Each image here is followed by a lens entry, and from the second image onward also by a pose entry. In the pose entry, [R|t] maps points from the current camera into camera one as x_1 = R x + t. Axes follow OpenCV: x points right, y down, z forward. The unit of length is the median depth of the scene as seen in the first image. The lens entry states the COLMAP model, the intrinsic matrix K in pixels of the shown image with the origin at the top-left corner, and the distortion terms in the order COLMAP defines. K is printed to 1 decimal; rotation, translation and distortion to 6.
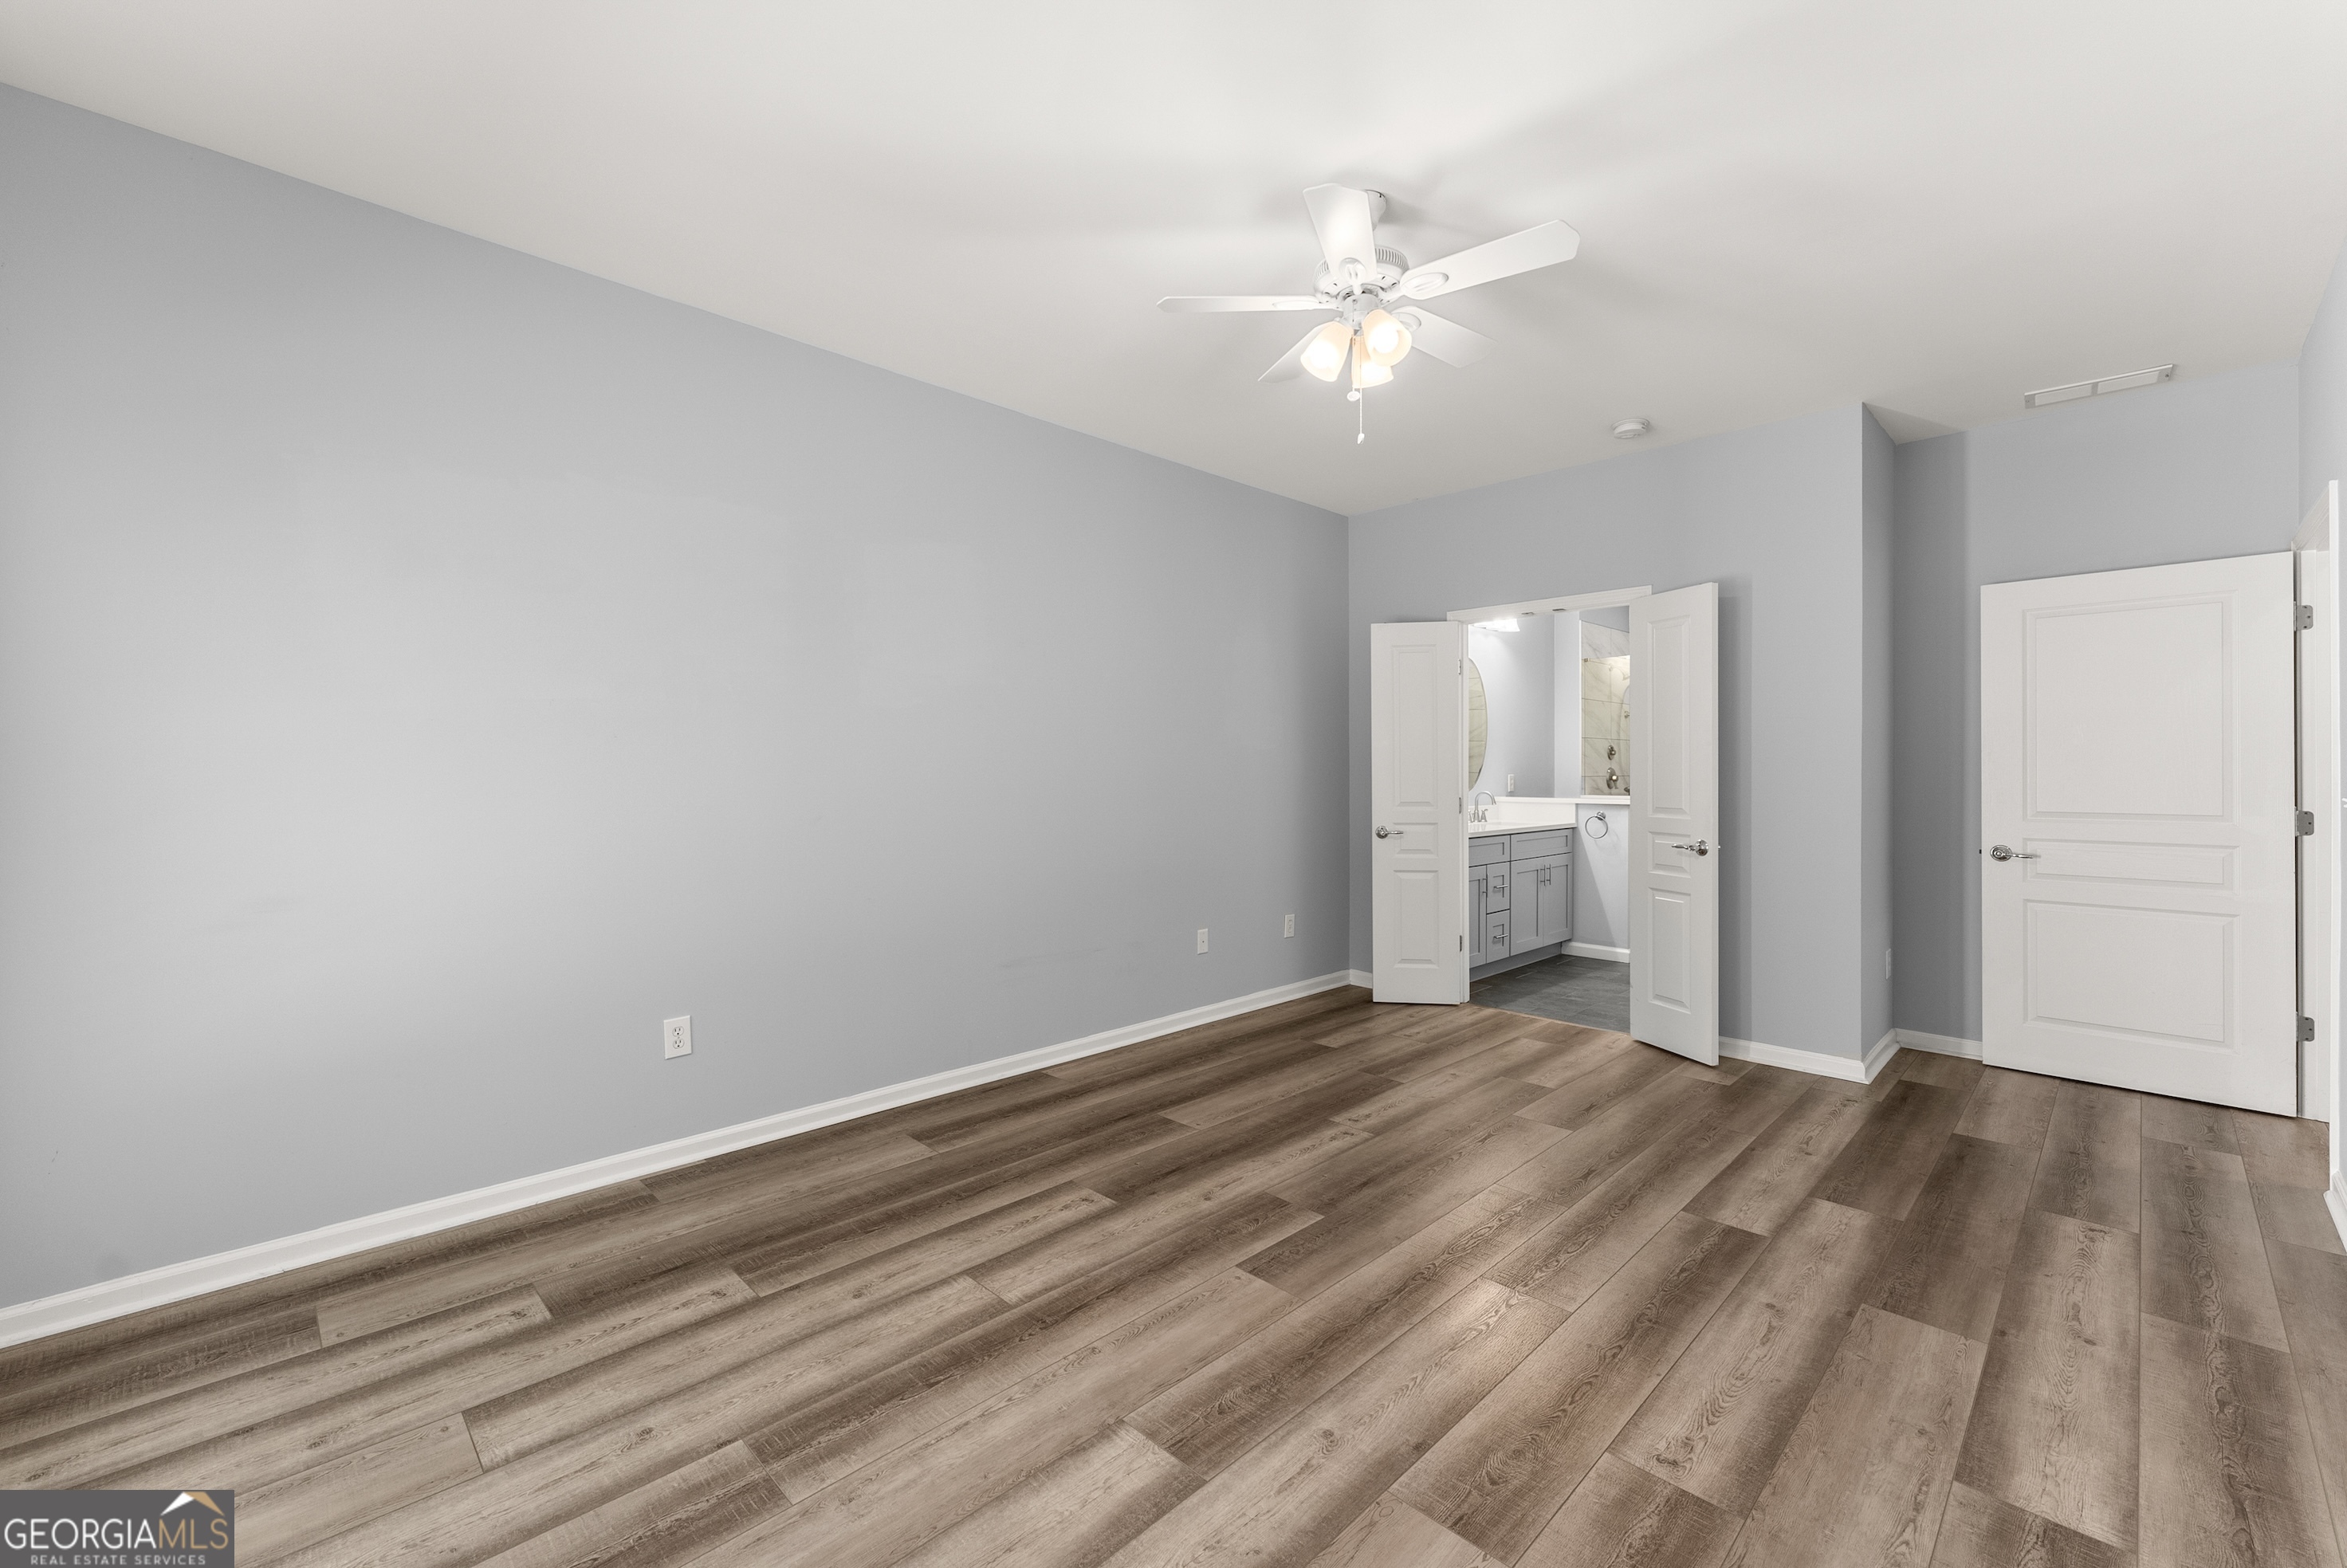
lens RADIAL K [[946.6, 0, 1165.3], [0, 946.6, 772.0], [0, 0, 1]] dist [-0.002720, -0.000212]
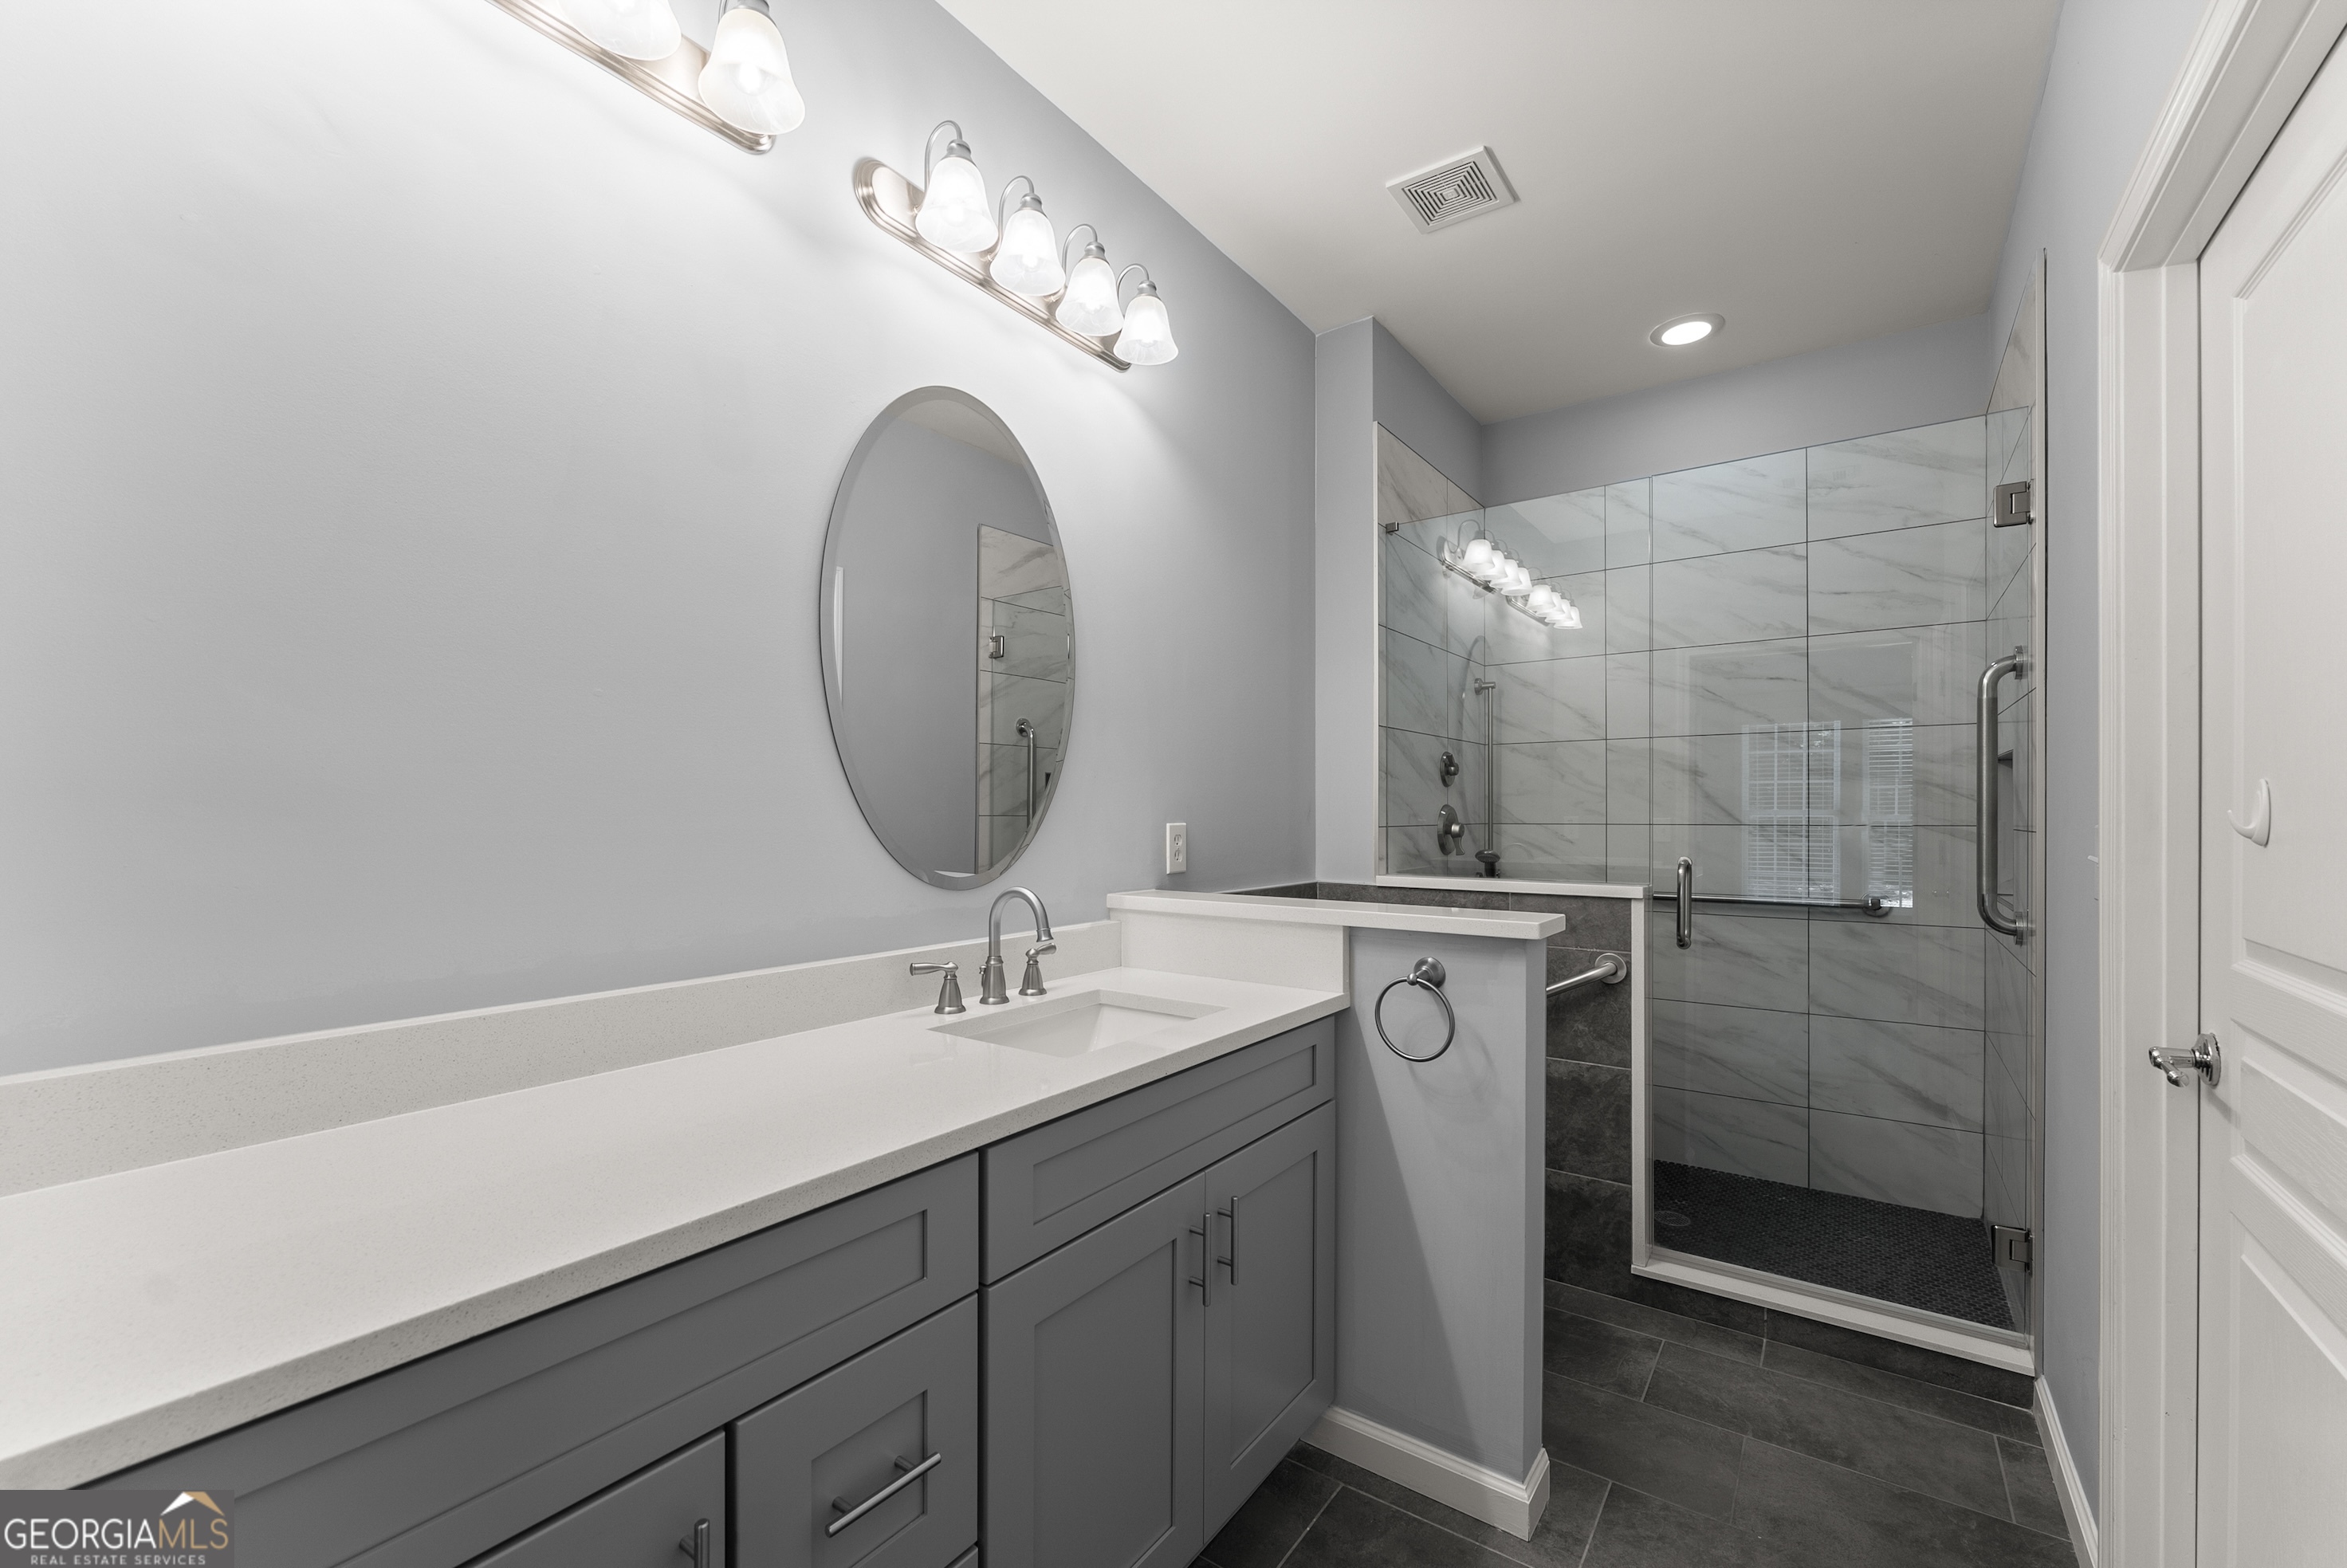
lens RADIAL K [[946.6, 0, 1176.0], [0, 946.6, 802.4], [0, 0, 1]] dist [-0.002720, -0.000212]
pose [[0.983964, 0.003393, 0.178336, 0.329564], [-0.001259, 0.999926, -0.012074, -0.000642], [-0.178364, 0.011656, 0.983896, 0.722432]]
